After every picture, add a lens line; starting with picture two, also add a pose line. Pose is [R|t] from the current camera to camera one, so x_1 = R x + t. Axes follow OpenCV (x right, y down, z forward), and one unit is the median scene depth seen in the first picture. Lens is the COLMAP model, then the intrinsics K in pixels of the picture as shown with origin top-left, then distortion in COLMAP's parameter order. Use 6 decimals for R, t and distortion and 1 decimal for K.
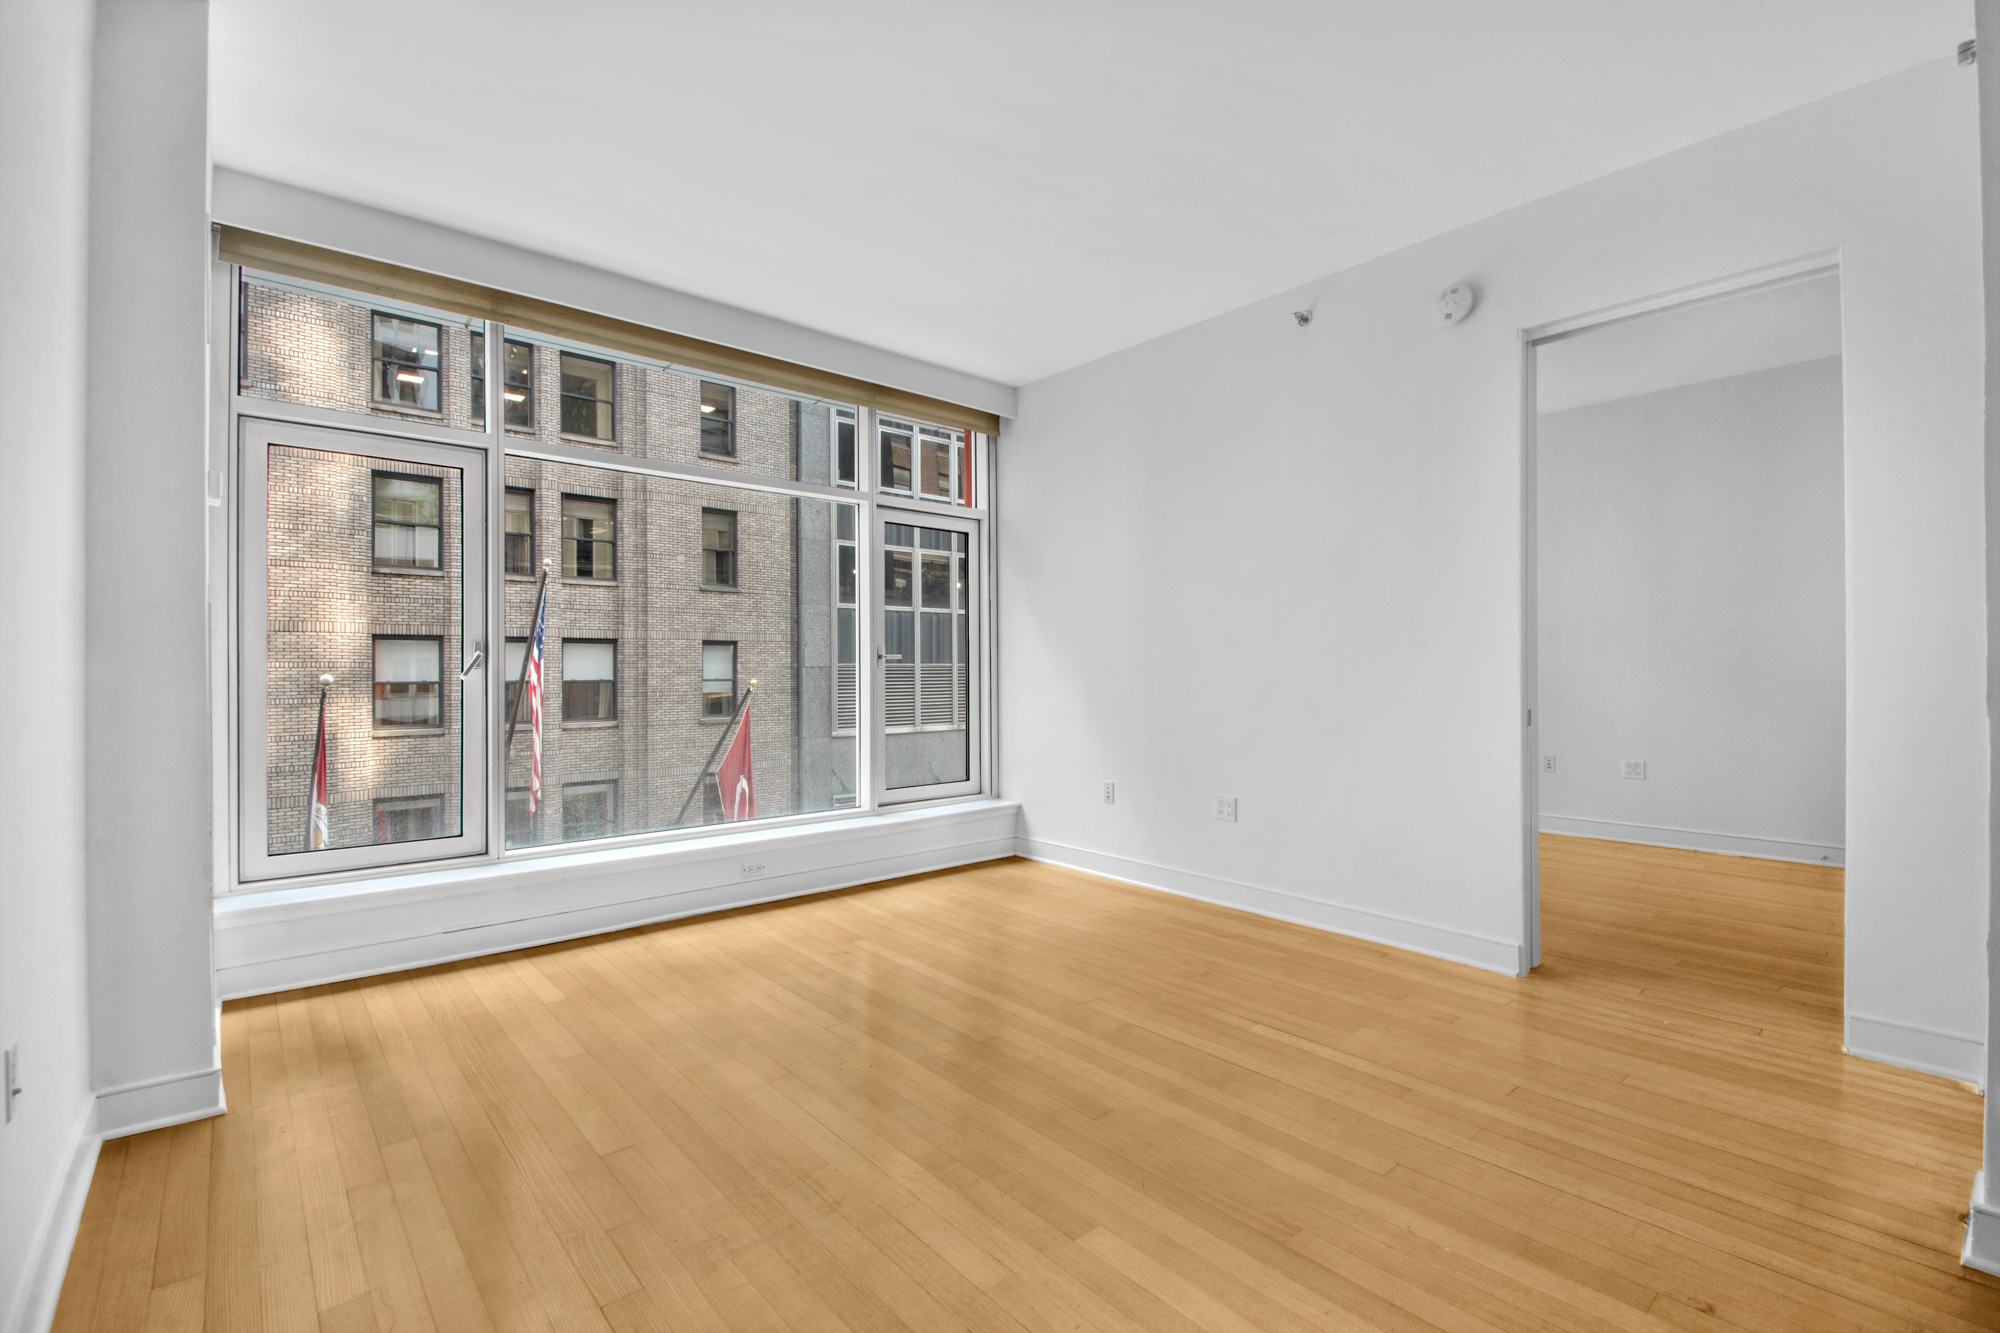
lens RADIAL K [[880.0, 0, 997.8], [0, 880.0, 675.6], [0, 0, 1]] dist [-0.000149, -0.005170]
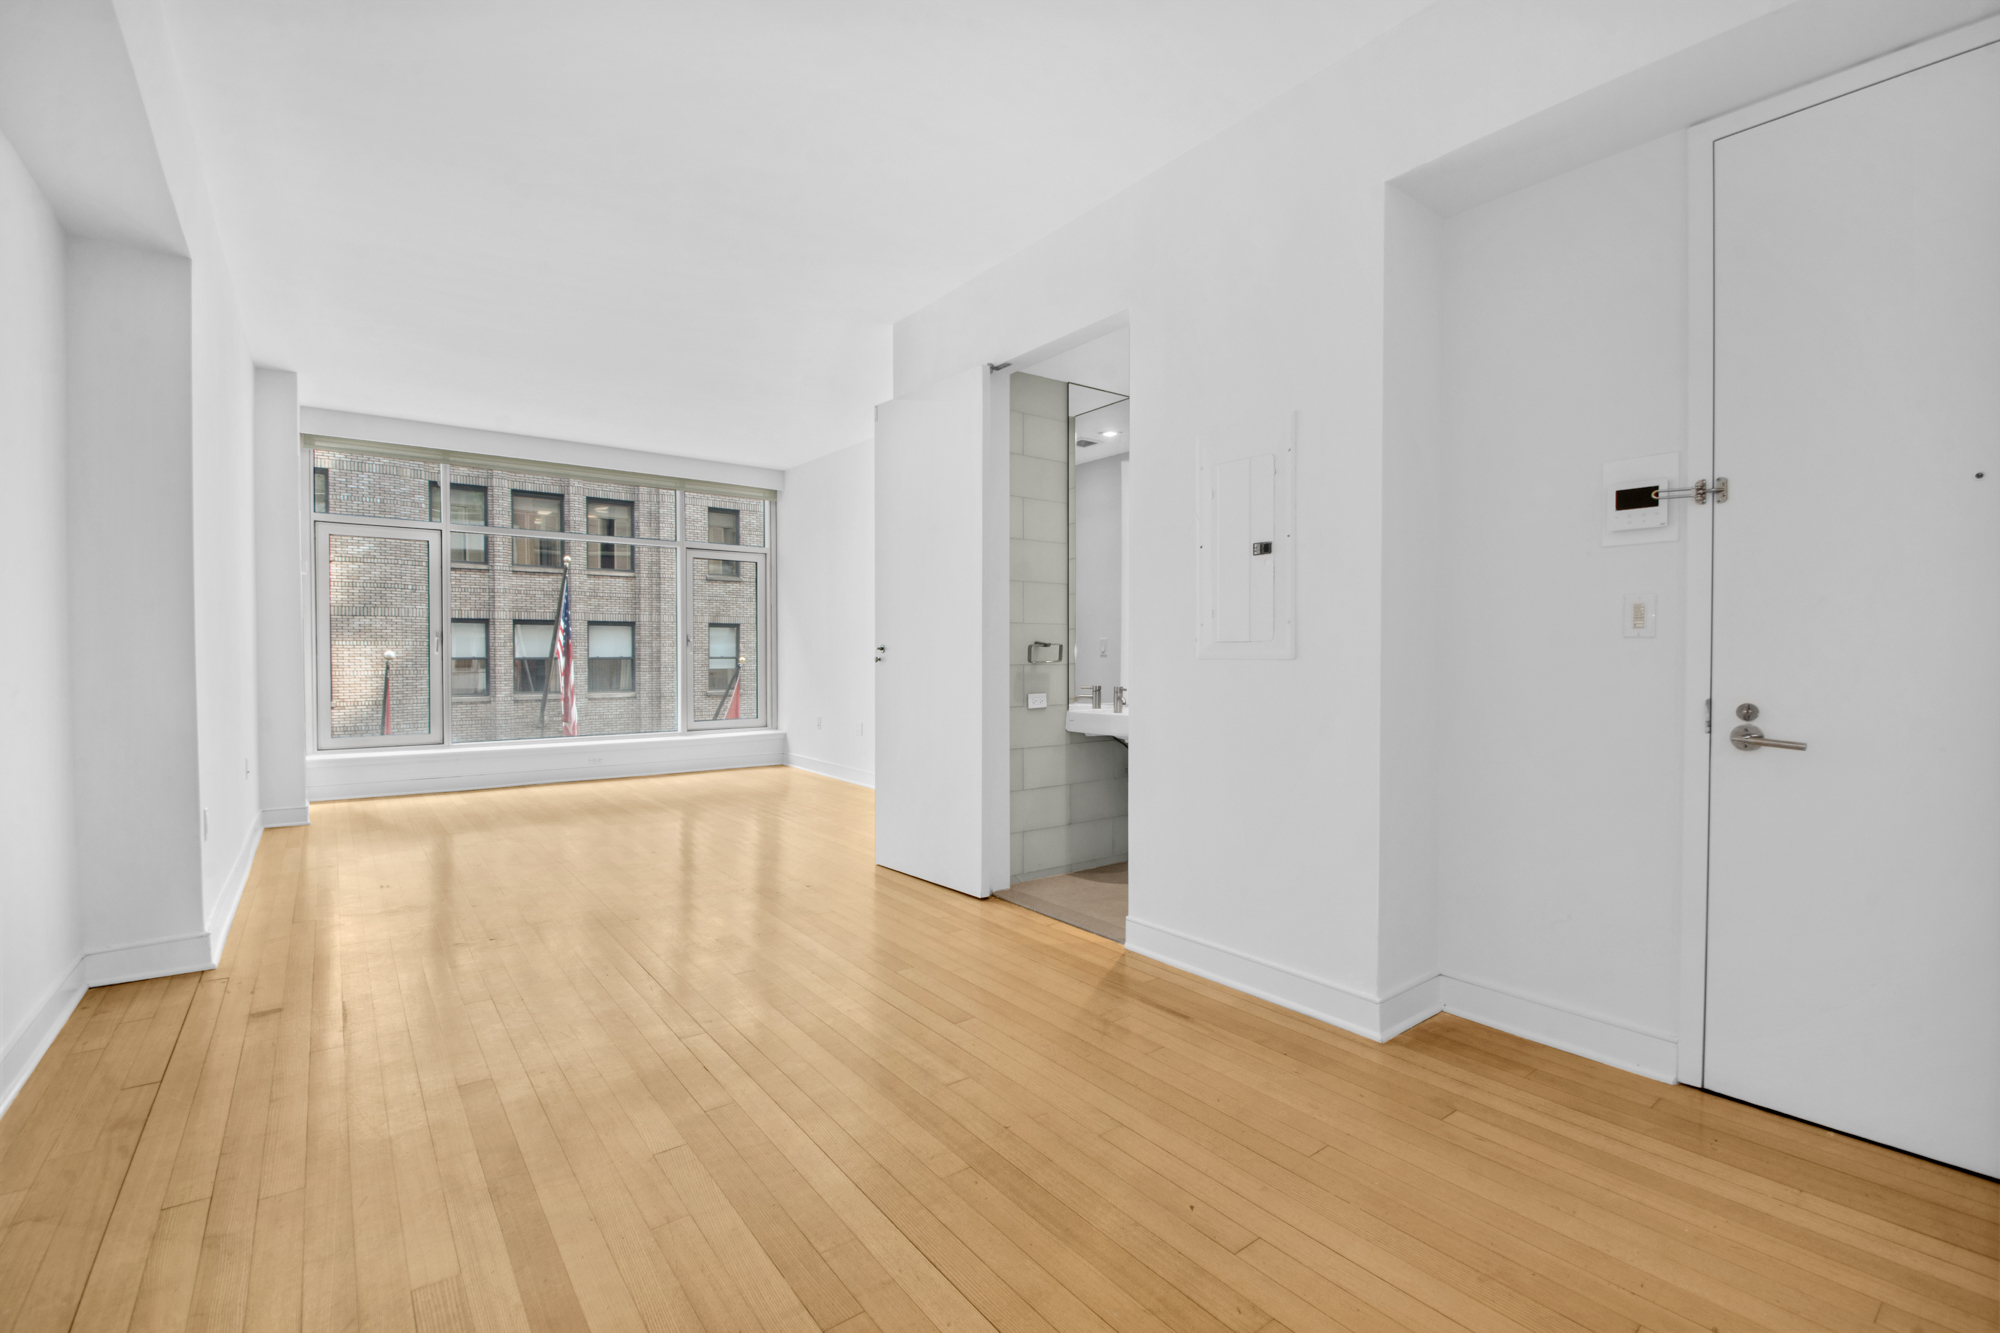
lens RADIAL K [[880.0, 0, 1003.8], [0, 880.0, 673.0], [0, 0, 1]] dist [-0.000149, -0.005170]
pose [[0.998343, 0.005454, -0.057286, 0.156928], [-0.004352, 0.999803, 0.019342, 0.001797], [0.057380, -0.019061, 0.998170, -0.175356]]
